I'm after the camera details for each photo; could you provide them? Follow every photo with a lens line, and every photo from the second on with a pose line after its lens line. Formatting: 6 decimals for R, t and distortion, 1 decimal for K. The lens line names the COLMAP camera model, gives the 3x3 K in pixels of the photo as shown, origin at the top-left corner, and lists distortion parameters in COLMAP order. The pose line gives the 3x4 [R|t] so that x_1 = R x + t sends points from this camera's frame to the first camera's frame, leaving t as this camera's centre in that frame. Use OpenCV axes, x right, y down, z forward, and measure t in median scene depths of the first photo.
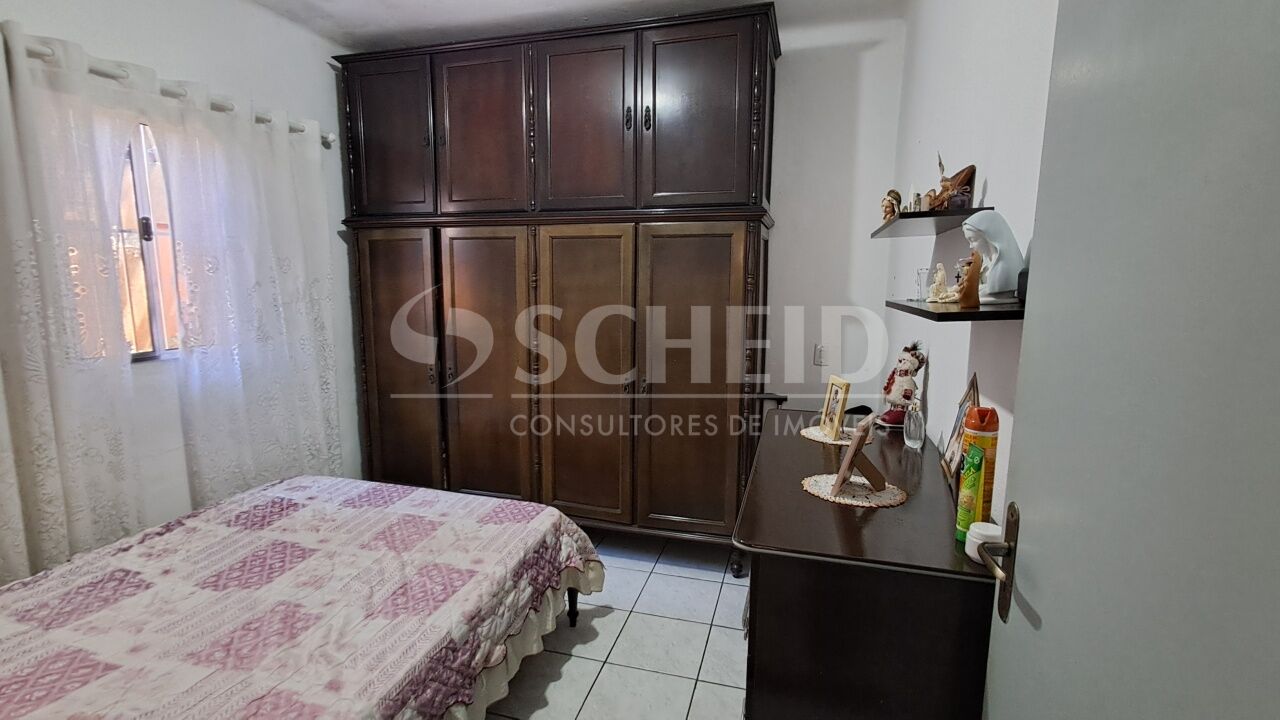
lens RADIAL K [[597.5, 0, 635.0], [0, 597.5, 365.7], [0, 0, 1]] dist [0.012418, -0.000557]
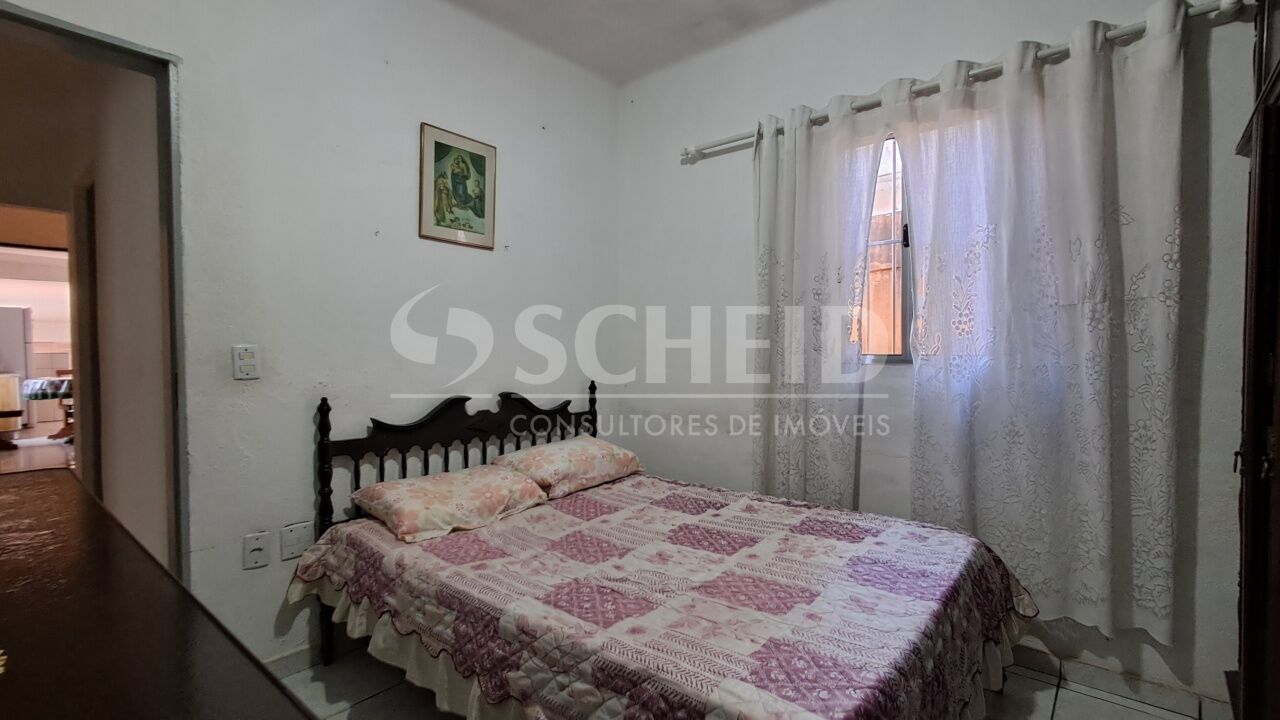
lens RADIAL K [[597.5, 0, 635.0], [0, 597.5, 365.7], [0, 0, 1]] dist [0.012418, -0.000557]
pose [[-0.423869, 0.032361, -0.905145, 0.359684], [-0.127994, 0.987192, 0.095233, -0.052250], [0.896634, 0.156219, -0.414298, 1.186622]]
